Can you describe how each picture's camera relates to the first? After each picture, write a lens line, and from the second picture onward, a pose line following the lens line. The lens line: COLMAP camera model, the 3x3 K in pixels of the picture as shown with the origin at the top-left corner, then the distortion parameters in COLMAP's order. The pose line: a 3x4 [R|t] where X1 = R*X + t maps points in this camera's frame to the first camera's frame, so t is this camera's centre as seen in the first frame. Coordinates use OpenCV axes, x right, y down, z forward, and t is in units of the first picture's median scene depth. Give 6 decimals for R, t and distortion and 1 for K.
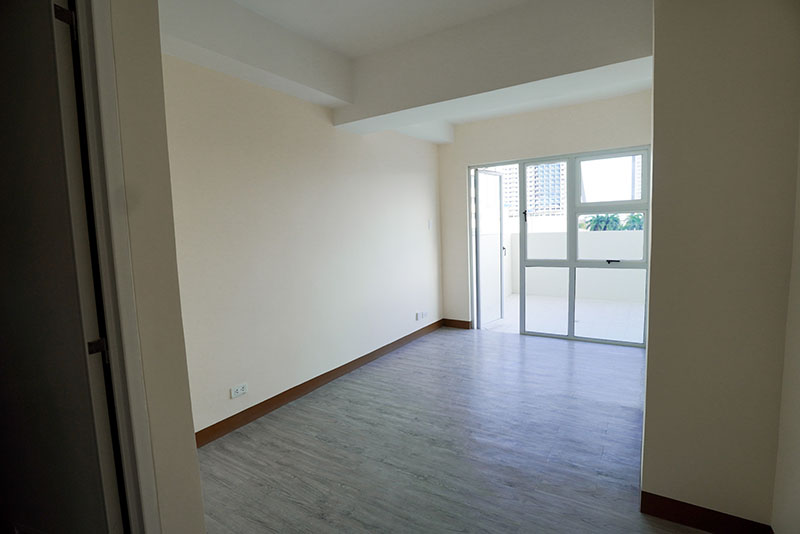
lens RADIAL K [[398.5, 0, 400.0], [0, 398.5, 267.0], [0, 0, 1]] dist [-0.017077, 0.000473]
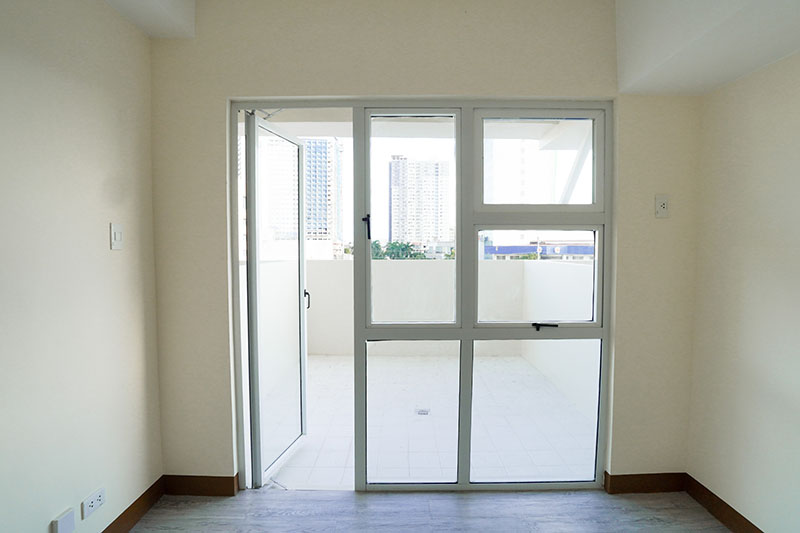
lens RADIAL K [[398.5, 0, 400.0], [0, 398.5, 266.5], [0, 0, 1]] dist [-0.017077, 0.000473]
pose [[0.839206, 0.010835, 0.543706, 0.097622], [0.021169, 0.998393, -0.052569, -0.056034], [-0.543402, 0.055626, 0.837628, 0.571286]]
